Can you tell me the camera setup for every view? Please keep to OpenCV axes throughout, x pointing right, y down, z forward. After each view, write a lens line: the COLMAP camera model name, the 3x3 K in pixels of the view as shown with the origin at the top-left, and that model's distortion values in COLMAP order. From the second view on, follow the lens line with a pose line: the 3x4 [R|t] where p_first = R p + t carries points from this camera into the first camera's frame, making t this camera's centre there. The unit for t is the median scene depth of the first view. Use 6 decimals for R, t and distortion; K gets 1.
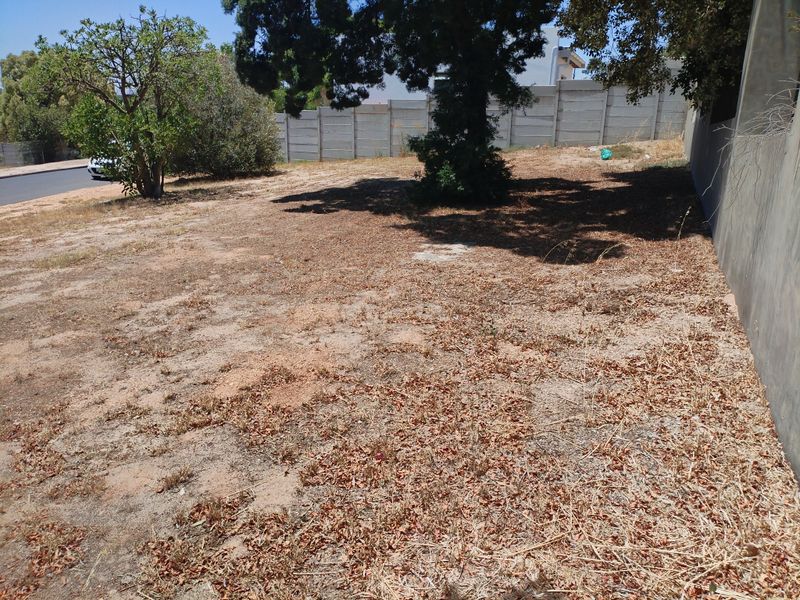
lens RADIAL K [[602.4, 0, 400.0], [0, 602.4, 300.0], [0, 0, 1]] dist [0.137063, -0.135668]
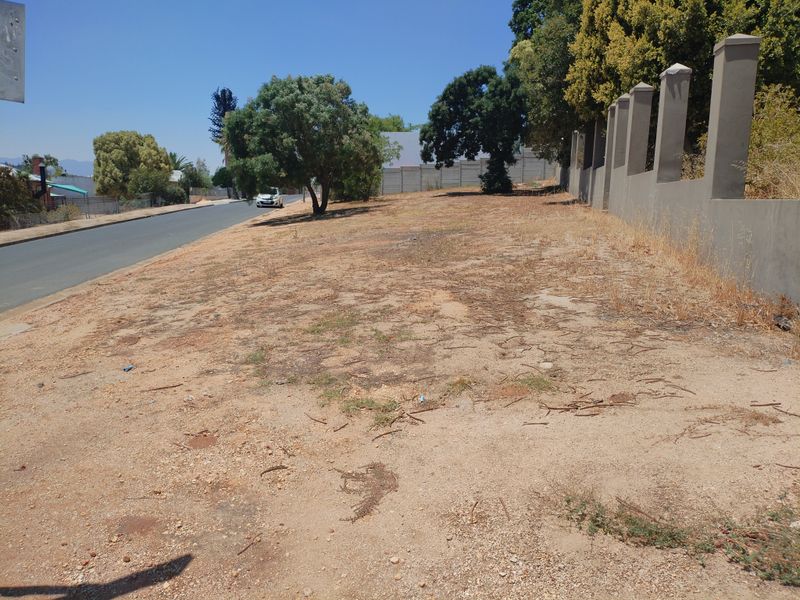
lens RADIAL K [[602.4, 0, 400.0], [0, 602.4, 300.0], [0, 0, 1]] dist [0.137063, -0.135668]
pose [[0.982075, -0.045651, 0.182880, -1.017003], [0.063368, 0.993719, -0.092231, 0.663889], [-0.177520, 0.102166, 0.978800, -2.011431]]
